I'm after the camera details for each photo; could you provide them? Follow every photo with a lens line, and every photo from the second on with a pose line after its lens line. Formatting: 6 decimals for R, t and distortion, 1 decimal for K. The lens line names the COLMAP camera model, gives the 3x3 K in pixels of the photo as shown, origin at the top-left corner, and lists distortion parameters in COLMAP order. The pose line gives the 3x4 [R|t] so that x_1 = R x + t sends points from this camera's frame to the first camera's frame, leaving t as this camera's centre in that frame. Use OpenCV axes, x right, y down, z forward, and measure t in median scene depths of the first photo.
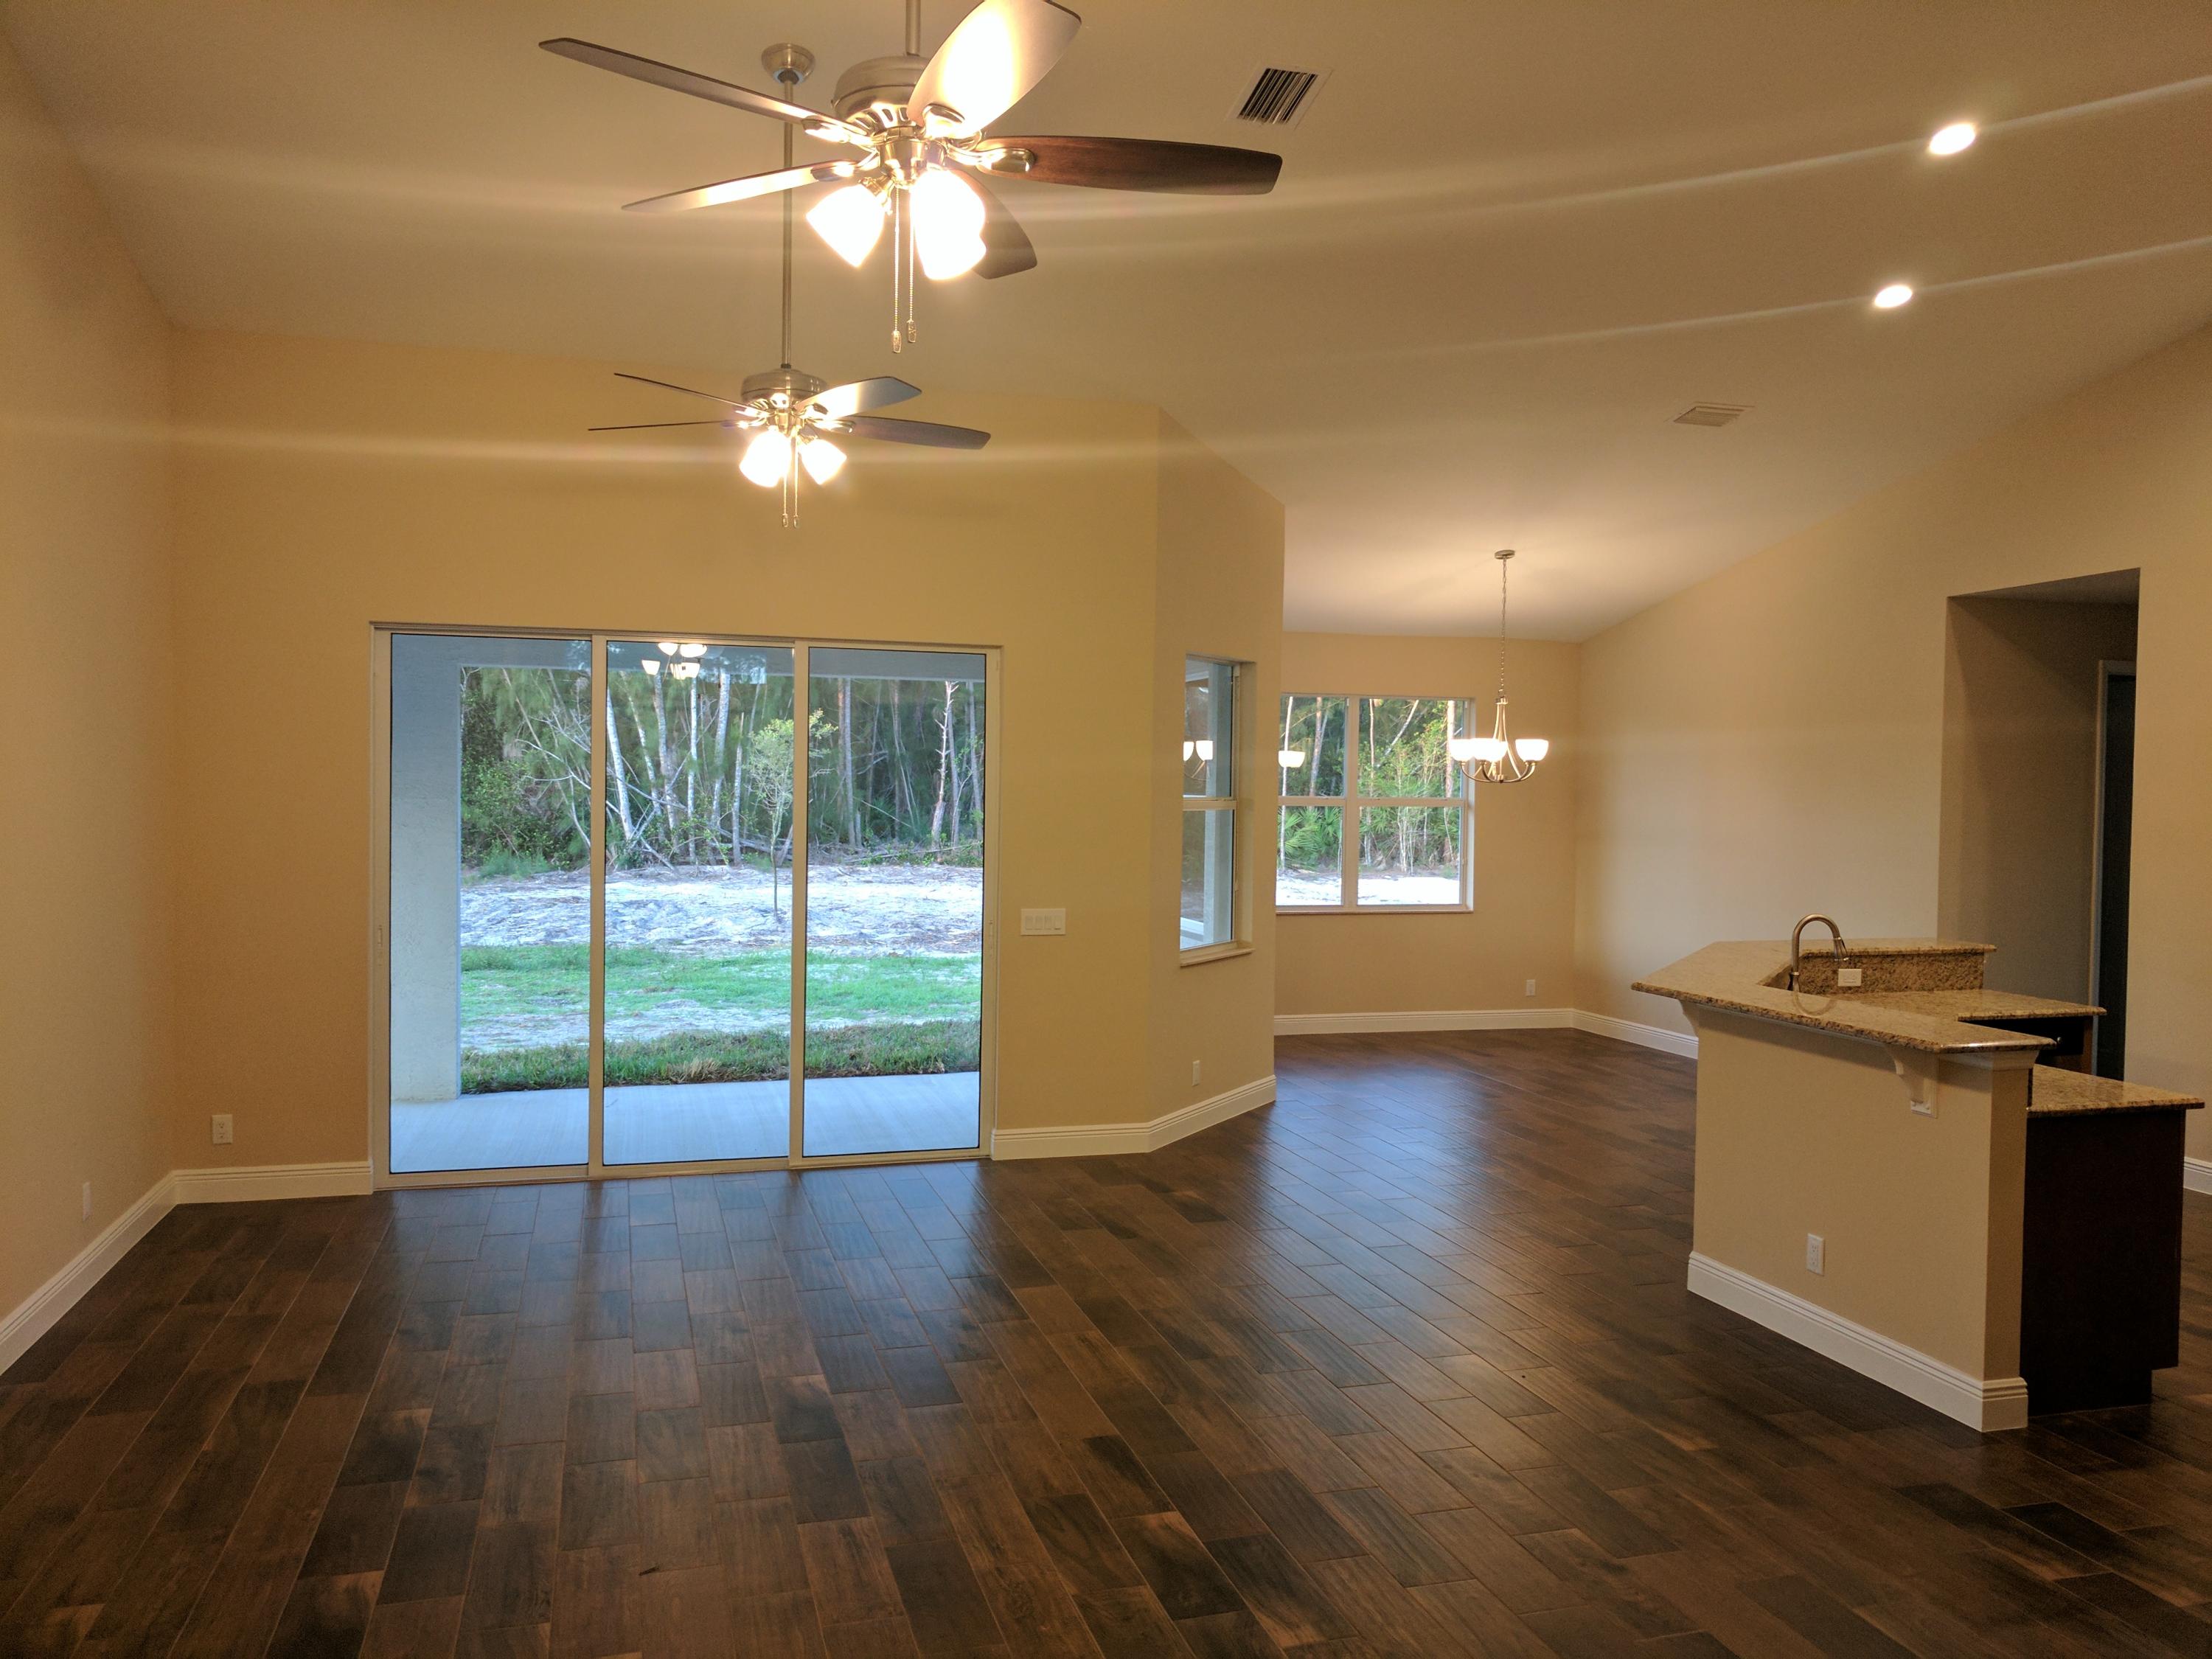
lens RADIAL K [[1668.8, 0, 1106.0], [0, 1668.8, 829.5], [0, 0, 1]] dist [0.006953, 0.008656]
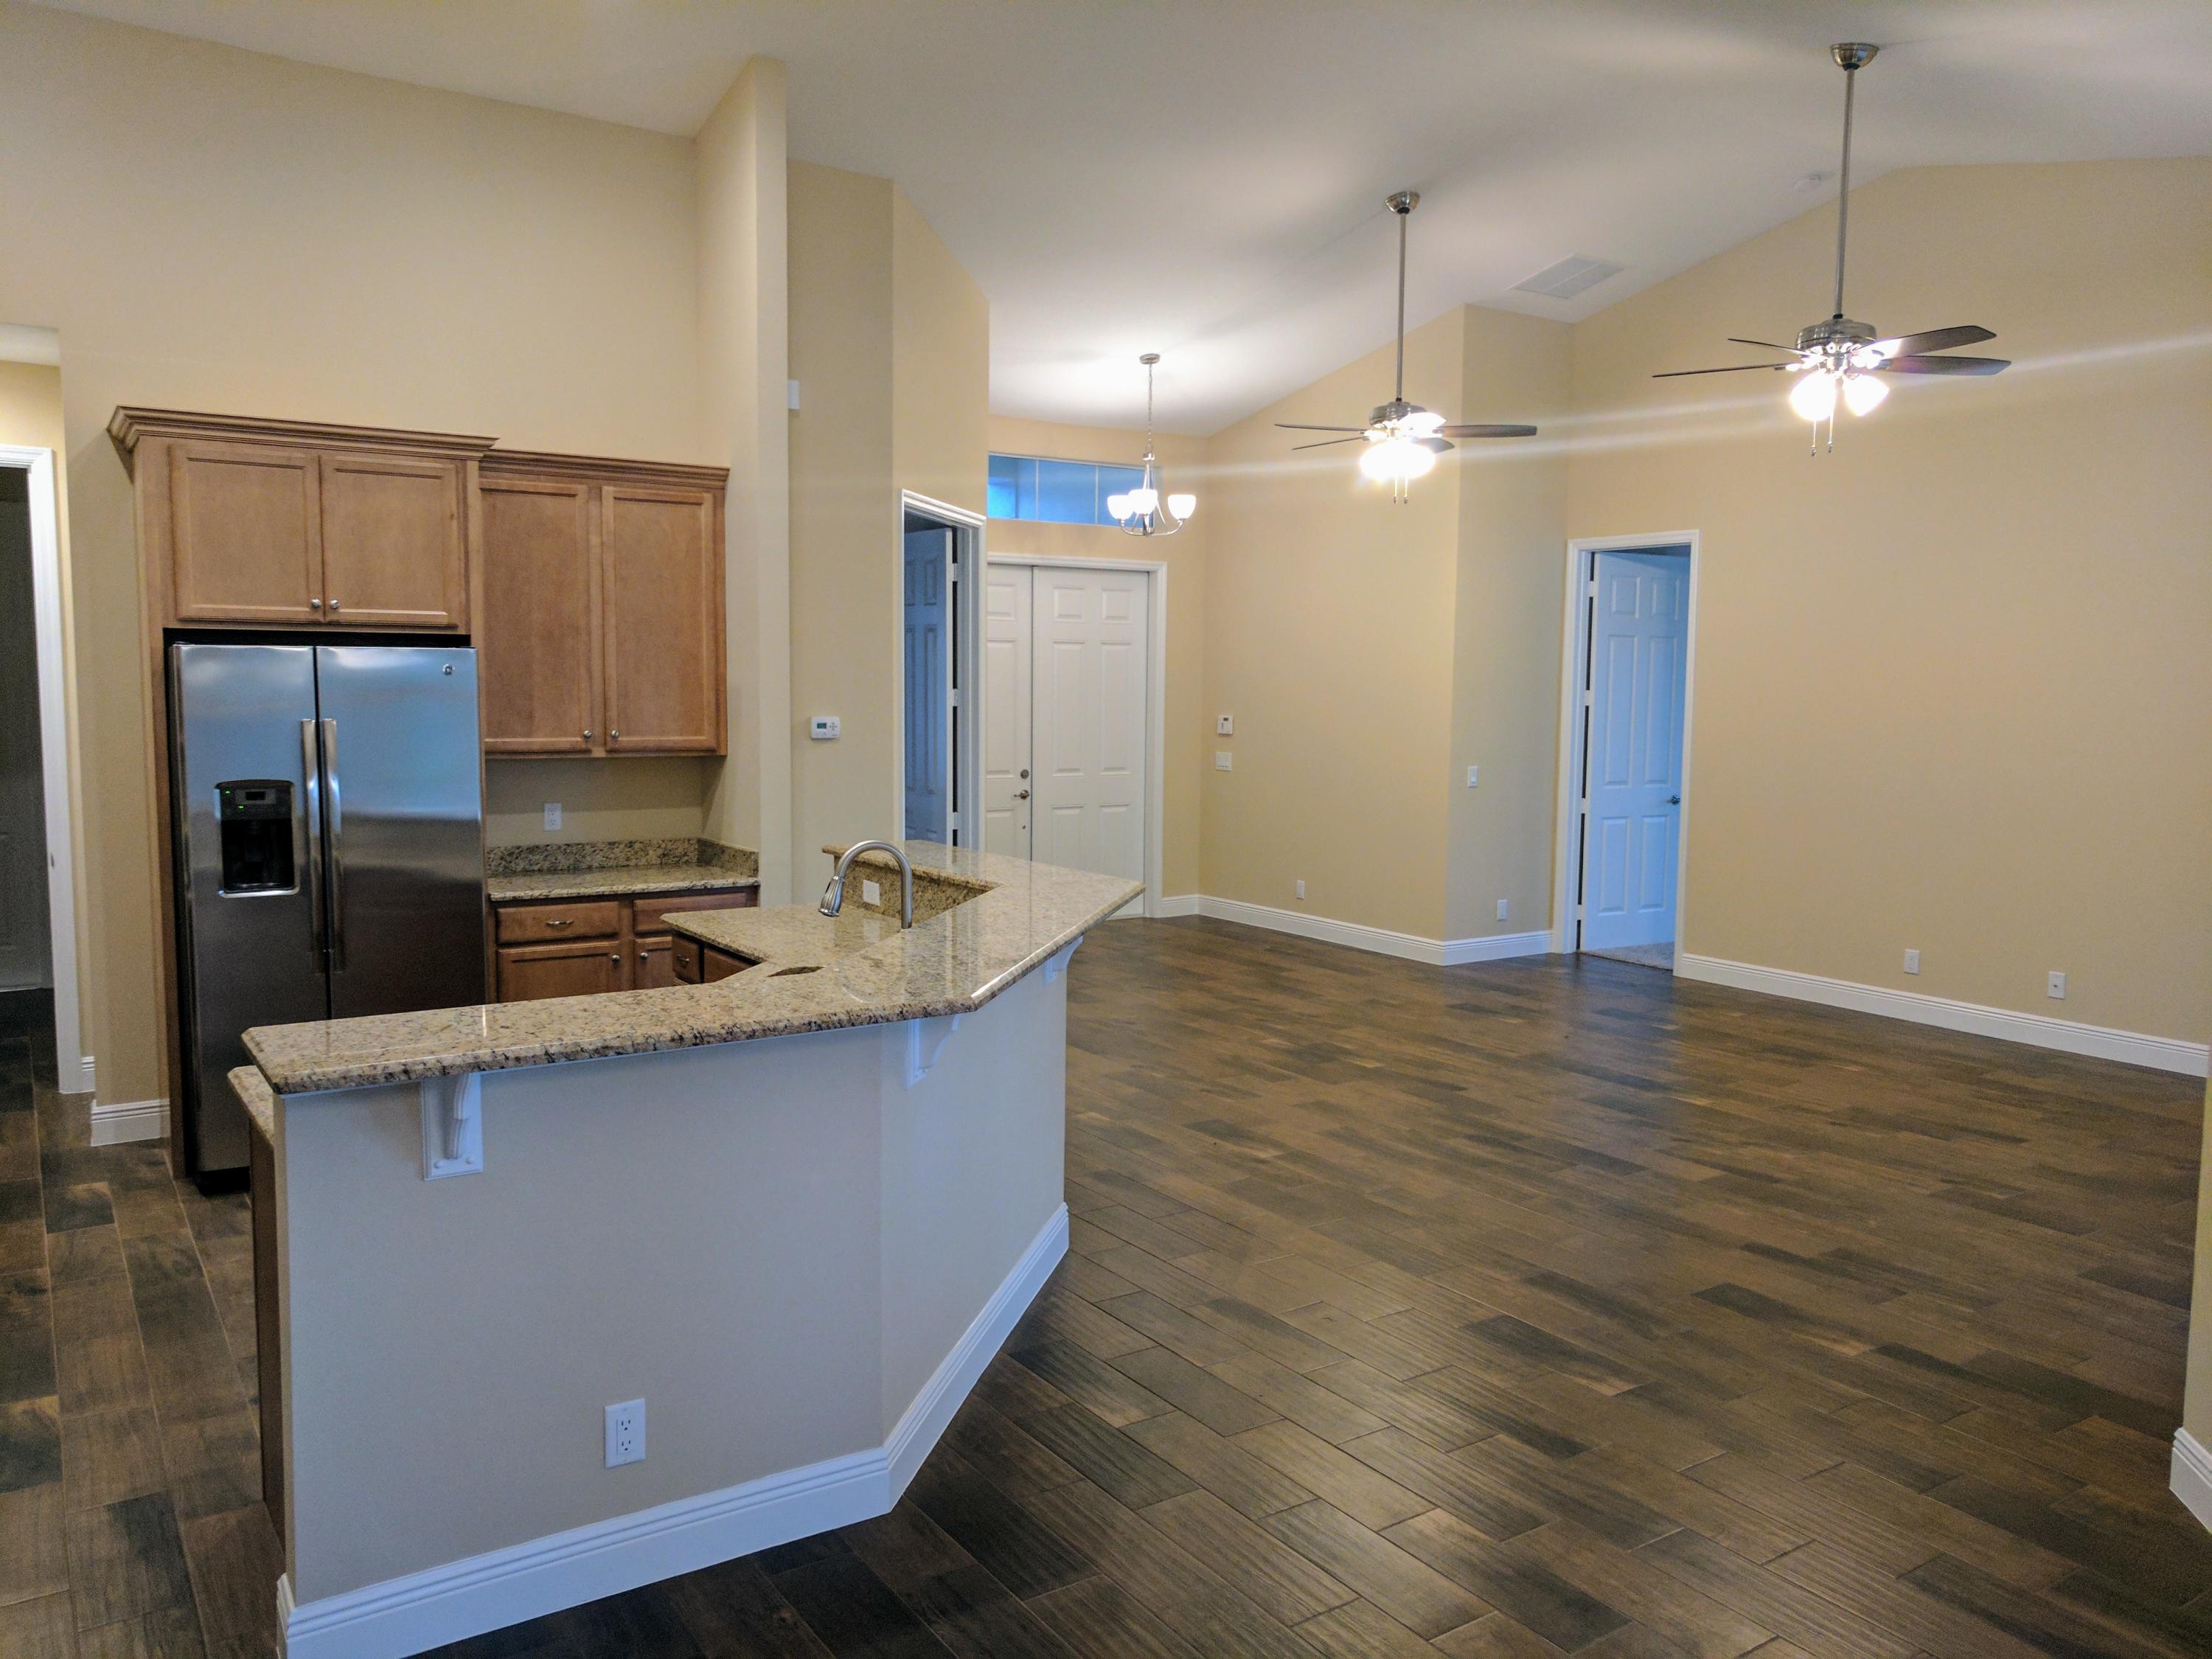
lens RADIAL K [[1668.8, 0, 1106.0], [0, 1668.8, 829.5], [0, 0, 1]] dist [0.006953, 0.008656]
pose [[-0.955334, 0.005377, -0.295479, 0.628383], [-0.029872, 0.992957, 0.114651, -0.037988], [0.294014, 0.118356, -0.948445, 1.917769]]
